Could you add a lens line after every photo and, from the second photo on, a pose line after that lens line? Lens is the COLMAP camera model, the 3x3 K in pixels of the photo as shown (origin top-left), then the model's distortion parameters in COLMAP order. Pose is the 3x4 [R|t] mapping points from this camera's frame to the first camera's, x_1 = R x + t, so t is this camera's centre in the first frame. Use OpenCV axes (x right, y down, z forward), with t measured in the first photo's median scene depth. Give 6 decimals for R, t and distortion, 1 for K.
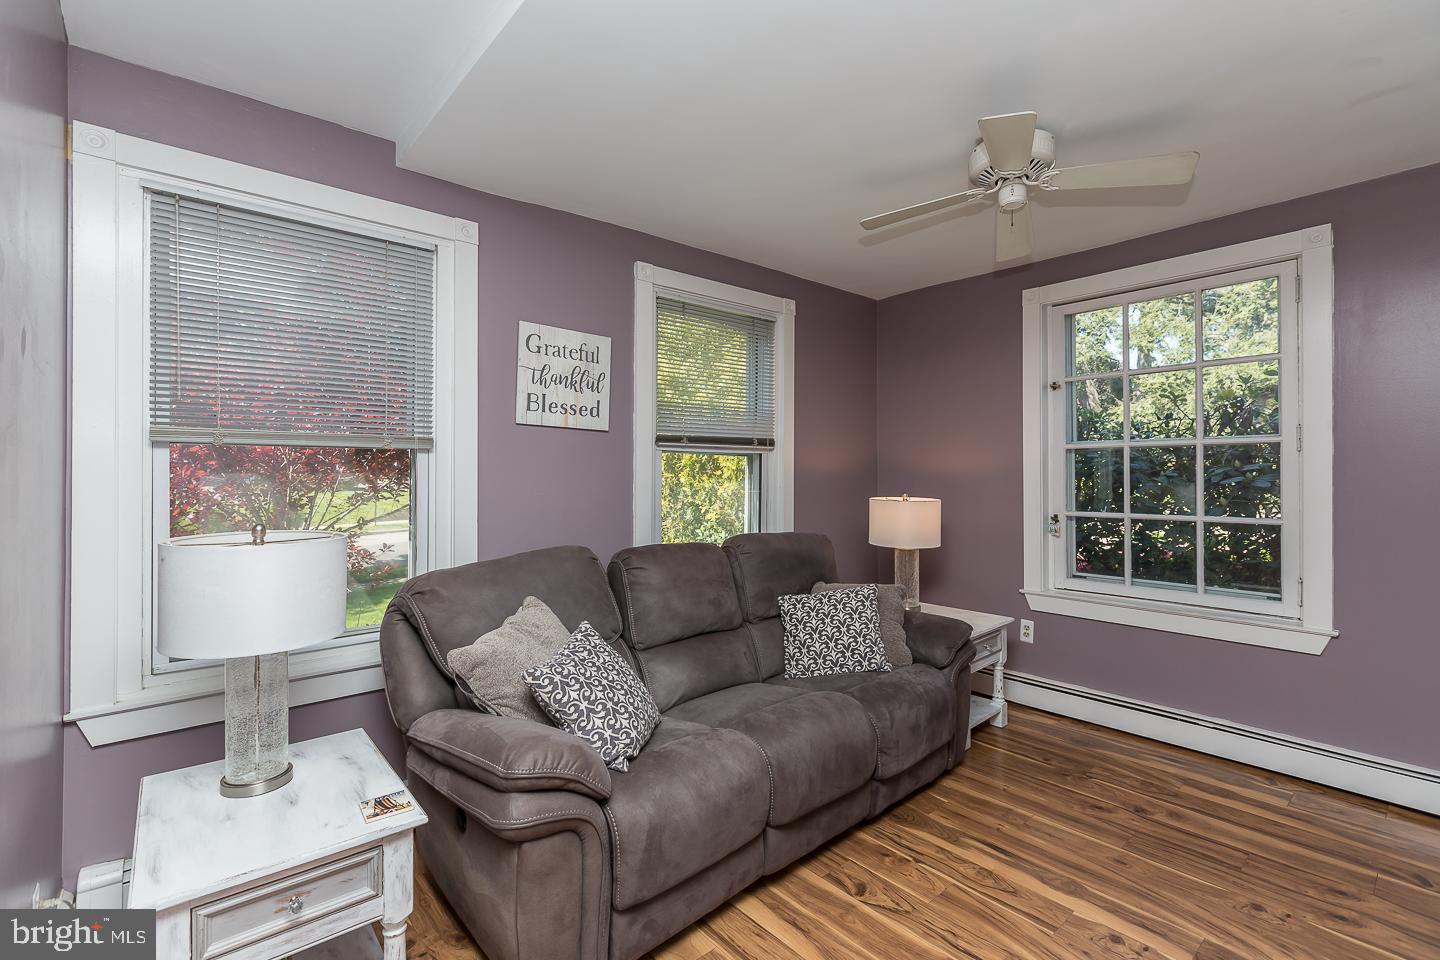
lens RADIAL K [[660.6, 0, 722.8], [0, 660.6, 474.6], [0, 0, 1]] dist [-0.000999, -0.000004]
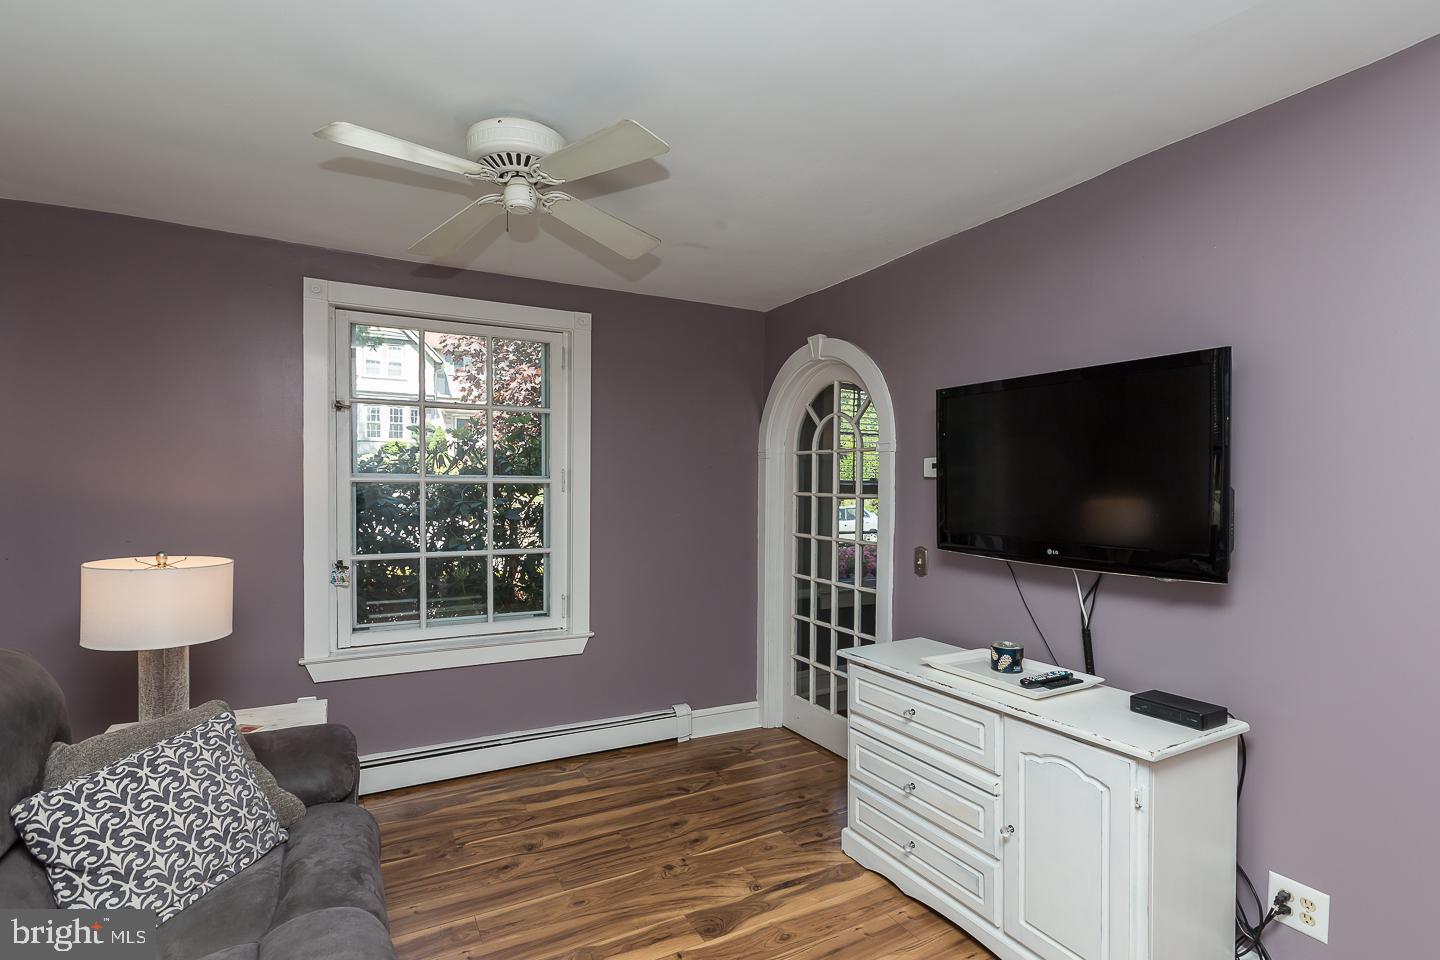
lens RADIAL K [[660.6, 0, 739.6], [0, 660.6, 502.4], [0, 0, 1]] dist [-0.000999, -0.000004]
pose [[0.214627, -0.013584, 0.976602, -0.269392], [-0.006493, 0.999861, 0.015334, -0.038640], [-0.976674, -0.009632, 0.214509, 0.444643]]
